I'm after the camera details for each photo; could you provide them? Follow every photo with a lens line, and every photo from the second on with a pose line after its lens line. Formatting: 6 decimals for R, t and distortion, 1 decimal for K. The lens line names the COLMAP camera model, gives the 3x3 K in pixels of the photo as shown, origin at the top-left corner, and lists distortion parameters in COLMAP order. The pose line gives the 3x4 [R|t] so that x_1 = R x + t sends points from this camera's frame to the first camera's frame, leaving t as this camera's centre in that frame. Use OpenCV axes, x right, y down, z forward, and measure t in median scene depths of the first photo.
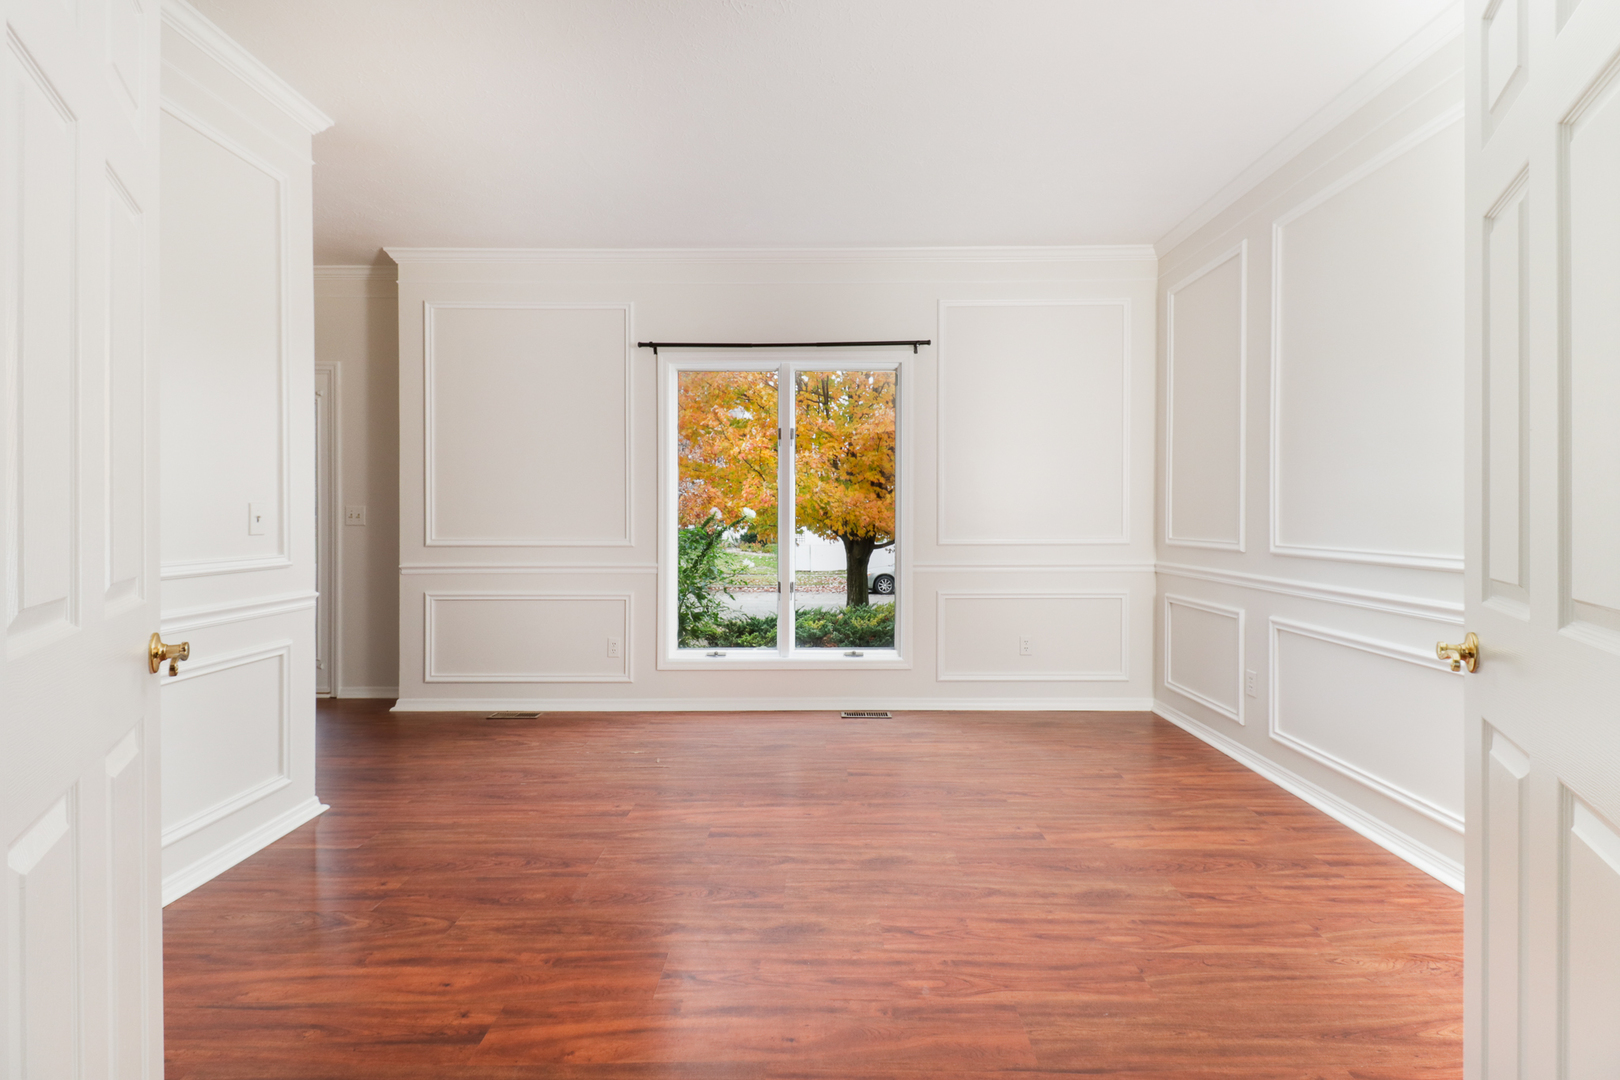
lens RADIAL K [[747.3, 0, 817.5], [0, 747.3, 515.6], [0, 0, 1]] dist [0.004357, -0.000662]
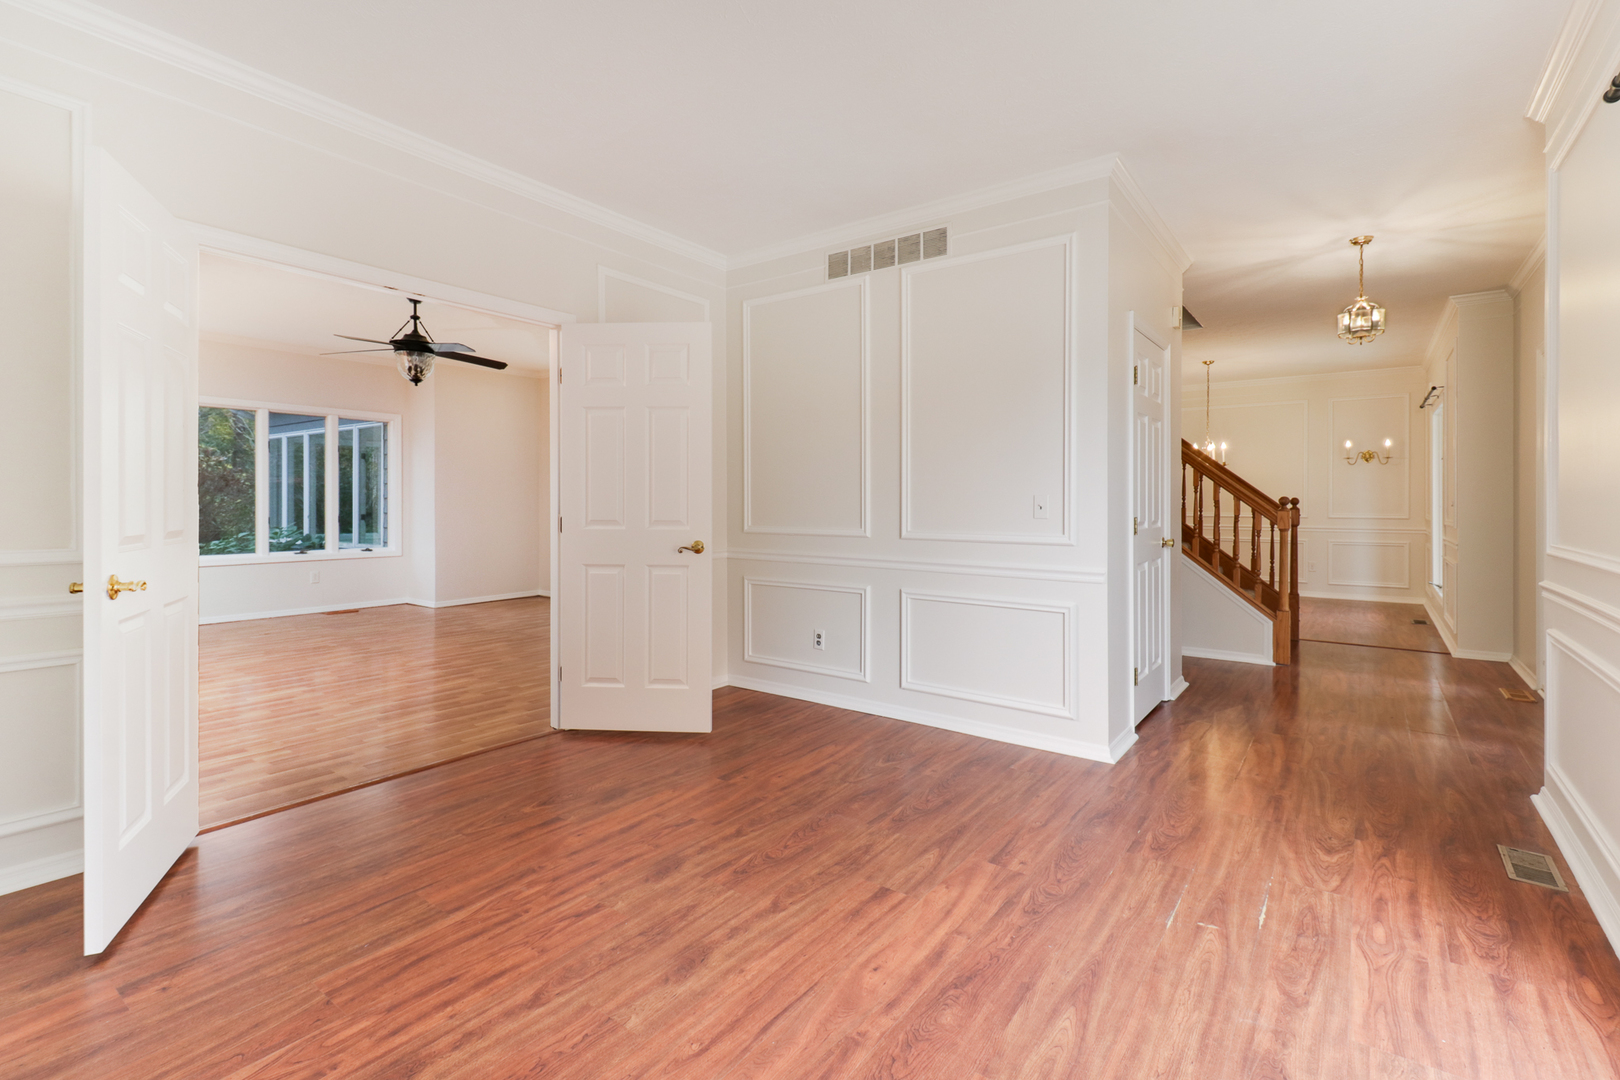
lens RADIAL K [[747.3, 0, 817.1], [0, 747.3, 495.0], [0, 0, 1]] dist [0.004357, -0.000662]
pose [[-0.587000, -0.003852, -0.809578, 0.763282], [-0.005914, 0.999982, -0.000470, -0.017891], [0.809565, 0.004512, -0.587013, 1.866788]]
